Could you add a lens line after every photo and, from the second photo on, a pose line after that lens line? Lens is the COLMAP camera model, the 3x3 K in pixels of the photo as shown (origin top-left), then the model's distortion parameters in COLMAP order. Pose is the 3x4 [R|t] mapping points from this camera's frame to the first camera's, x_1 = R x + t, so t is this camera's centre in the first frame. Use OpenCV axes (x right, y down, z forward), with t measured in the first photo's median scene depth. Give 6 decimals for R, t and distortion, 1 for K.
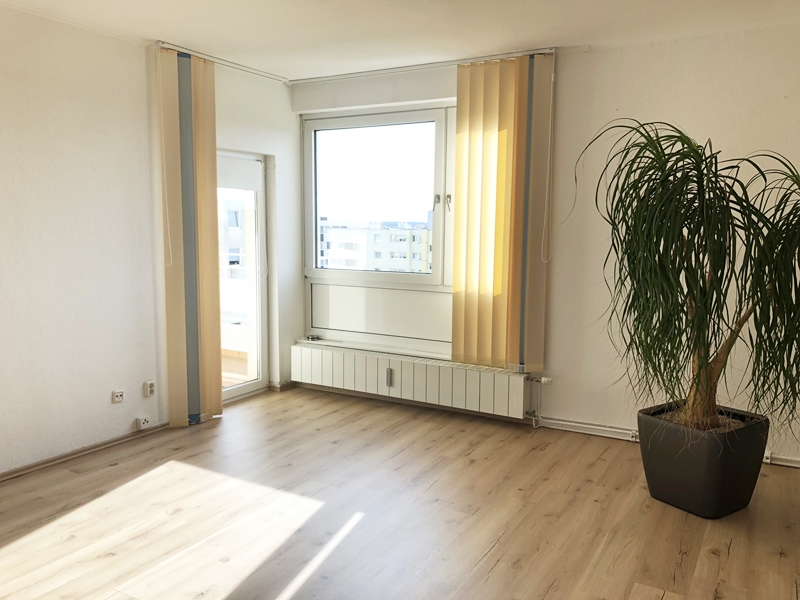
lens RADIAL K [[670.3, 0, 400.0], [0, 670.3, 300.0], [0, 0, 1]] dist [0.131083, -0.001094]
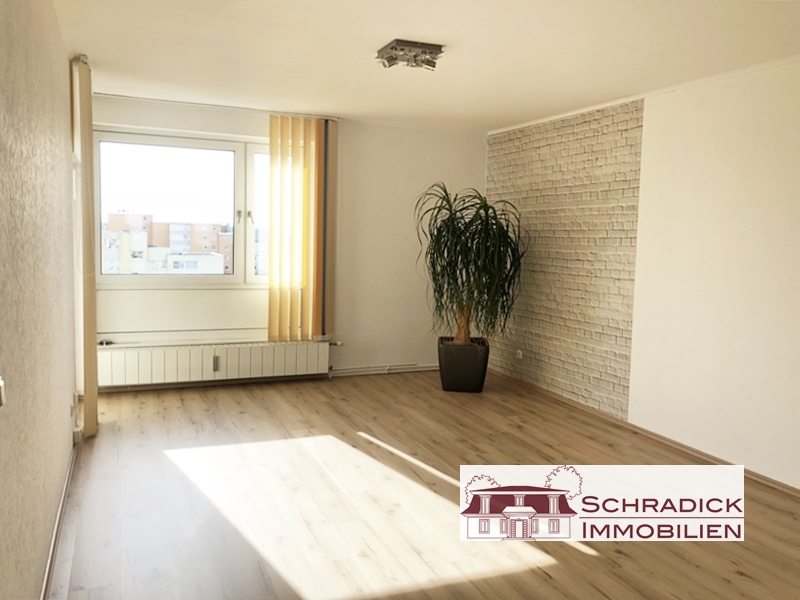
lens RADIAL K [[667.3, 0, 400.0], [0, 667.3, 300.0], [0, 0, 1]] dist [0.065540, -0.005430]
pose [[0.610207, -0.077239, 0.788468, -0.779581], [0.070316, 0.996589, 0.043208, -0.025746], [-0.789115, 0.029077, 0.613556, 0.016371]]
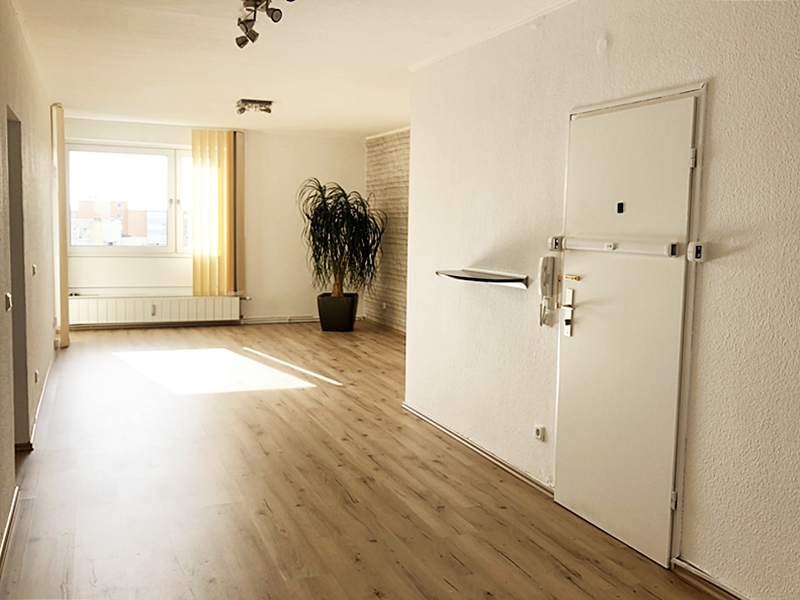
lens RADIAL K [[739.4, 0, 400.0], [0, 739.4, 300.0], [0, 0, 1]] dist [0.011691, 0.005125]
pose [[0.609453, -0.086623, 0.788076, -1.118840], [0.074928, 0.995857, 0.051516, 0.044578], [-0.789274, 0.027652, 0.613418, -0.602279]]
